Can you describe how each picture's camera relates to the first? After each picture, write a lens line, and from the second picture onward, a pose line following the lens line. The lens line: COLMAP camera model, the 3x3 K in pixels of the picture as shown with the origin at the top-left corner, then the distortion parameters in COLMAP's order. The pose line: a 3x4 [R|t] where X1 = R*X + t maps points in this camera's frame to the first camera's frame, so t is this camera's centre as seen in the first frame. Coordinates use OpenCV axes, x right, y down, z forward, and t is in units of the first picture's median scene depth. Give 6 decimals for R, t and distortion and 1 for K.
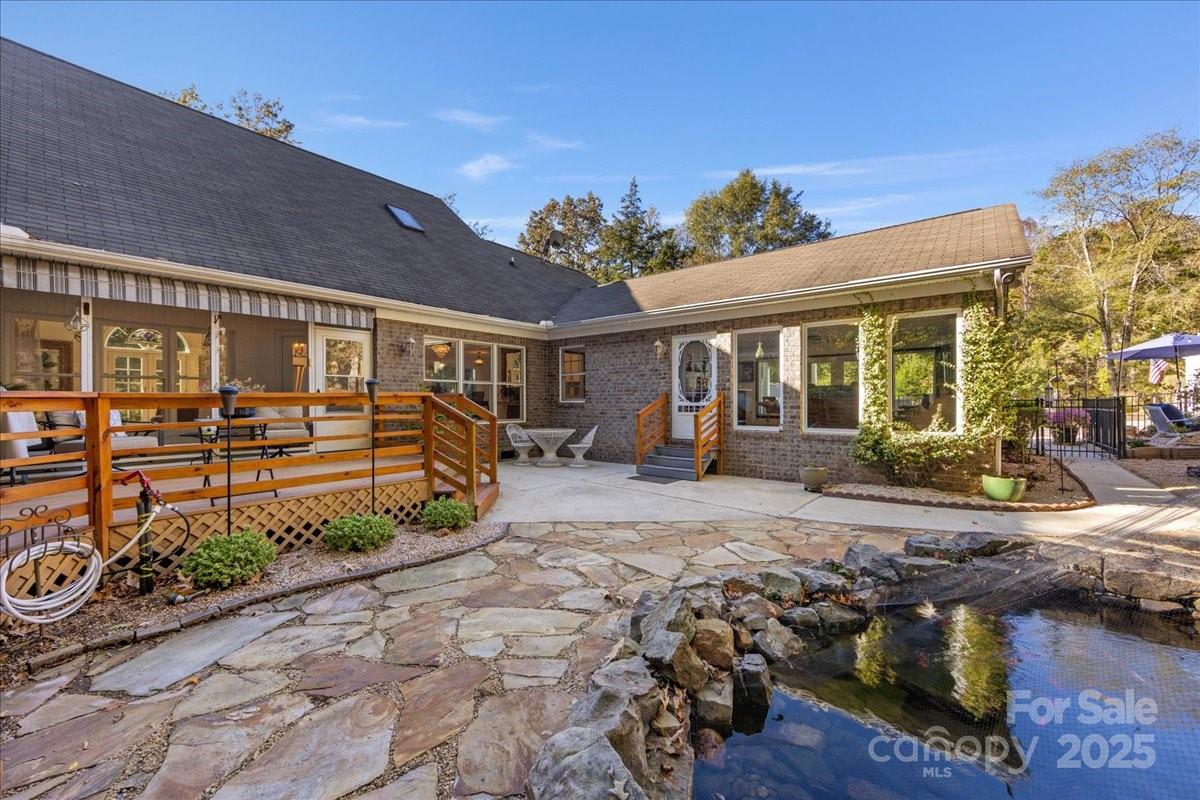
lens RADIAL K [[474.9, 0, 596.6], [0, 474.9, 398.4], [0, 0, 1]] dist [-0.000341, 0.000077]
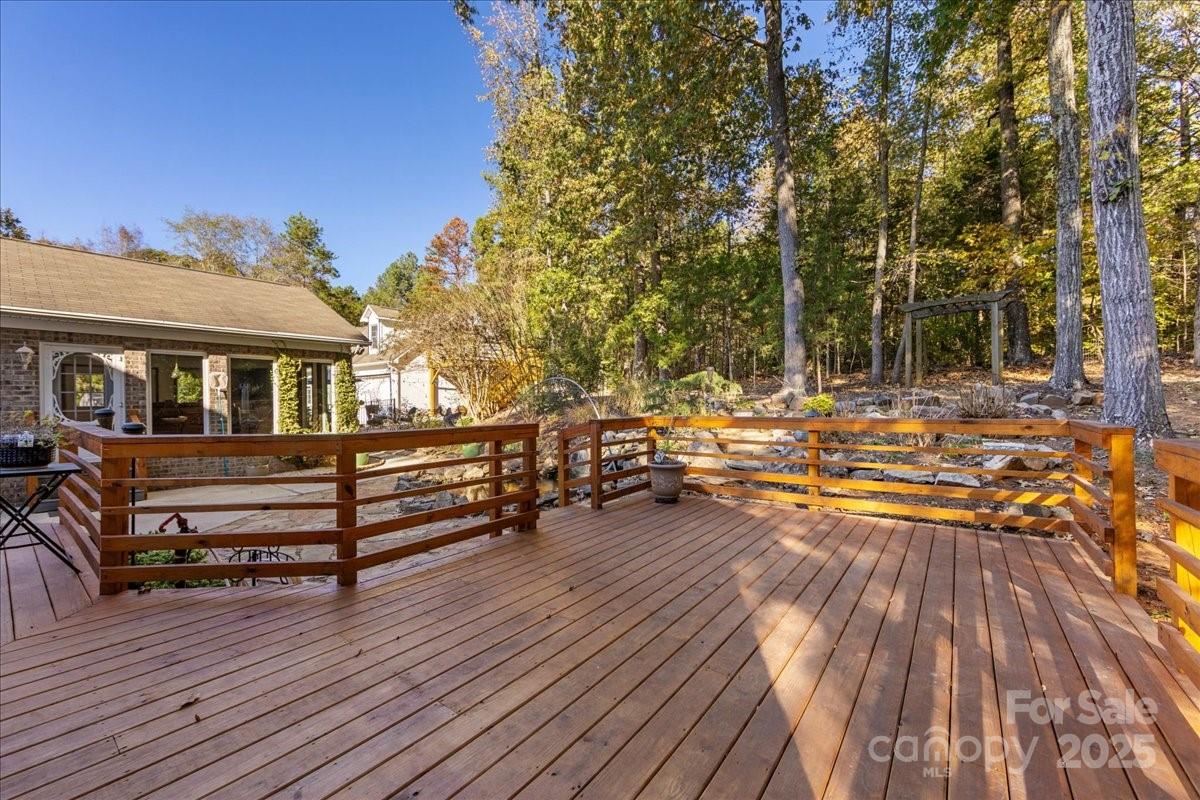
lens RADIAL K [[474.9, 0, 598.5], [0, 474.9, 399.2], [0, 0, 1]] dist [-0.000341, 0.000077]
pose [[-0.041813, 0.000528, 0.999125, -0.652033], [0.000833, 1.000000, -0.000494, -0.029517], [-0.999125, 0.000811, -0.041813, 0.065121]]
